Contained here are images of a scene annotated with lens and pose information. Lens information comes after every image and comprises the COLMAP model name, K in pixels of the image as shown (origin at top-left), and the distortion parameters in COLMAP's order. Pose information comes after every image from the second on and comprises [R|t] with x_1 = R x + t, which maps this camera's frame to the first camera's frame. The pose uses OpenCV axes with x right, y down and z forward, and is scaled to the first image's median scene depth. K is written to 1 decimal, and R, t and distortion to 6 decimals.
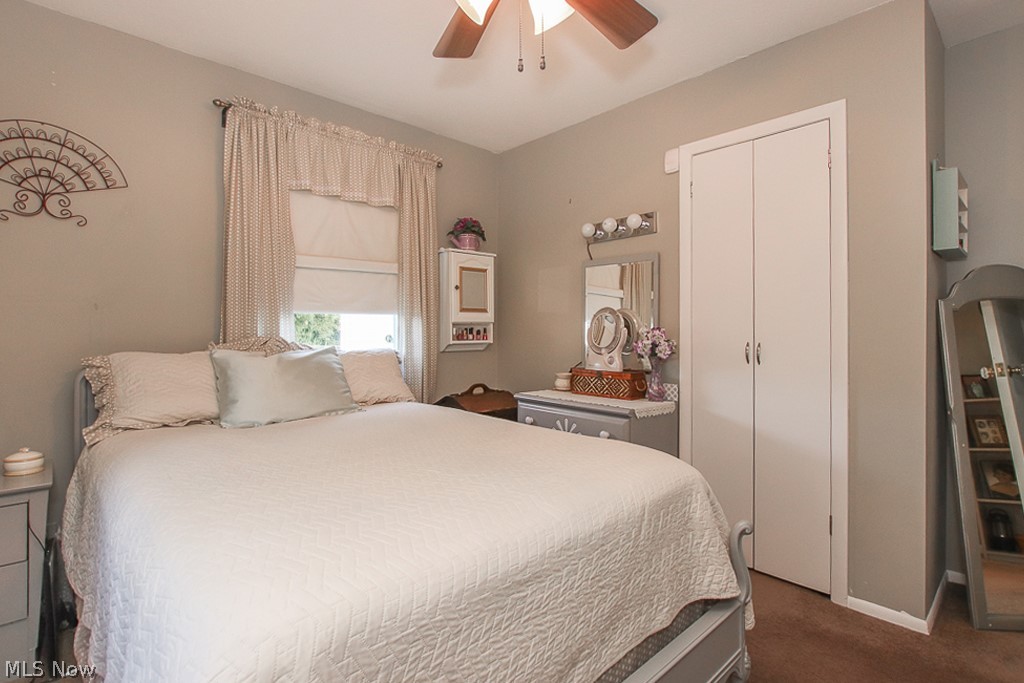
lens RADIAL K [[492.5, 0, 507.6], [0, 492.5, 336.5], [0, 0, 1]] dist [-0.020153, 0.003716]
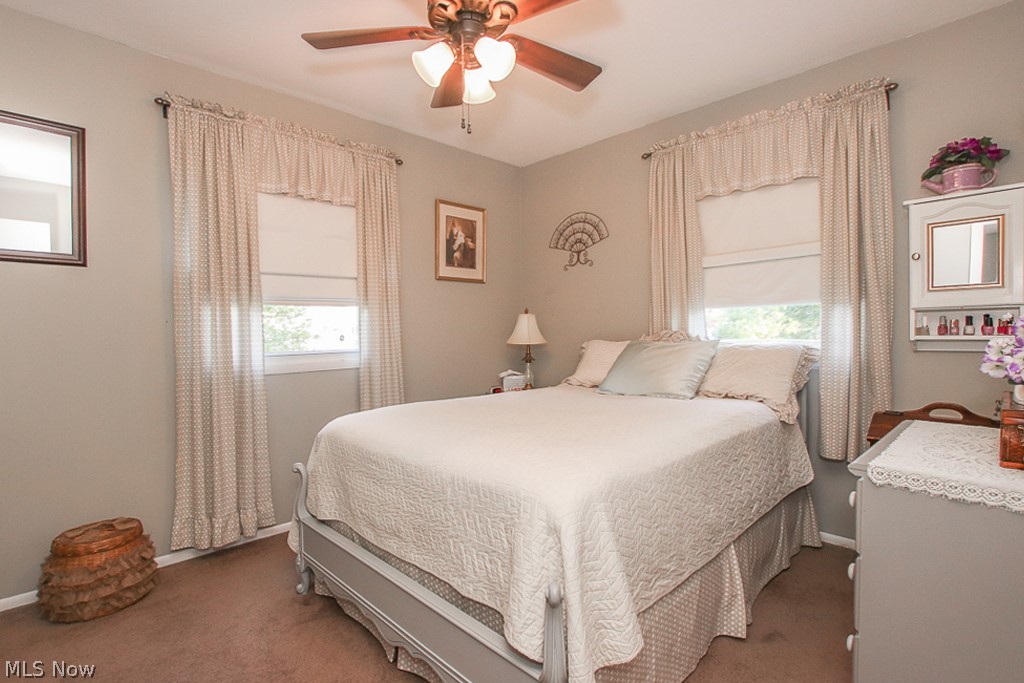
lens RADIAL K [[492.5, 0, 508.9], [0, 492.5, 344.6], [0, 0, 1]] dist [-0.020153, 0.003716]
pose [[0.031742, 0.023468, -0.999221, 0.617487], [0.000801, 0.999723, 0.023505, 0.006328], [0.999496, -0.001547, 0.031714, 0.474722]]
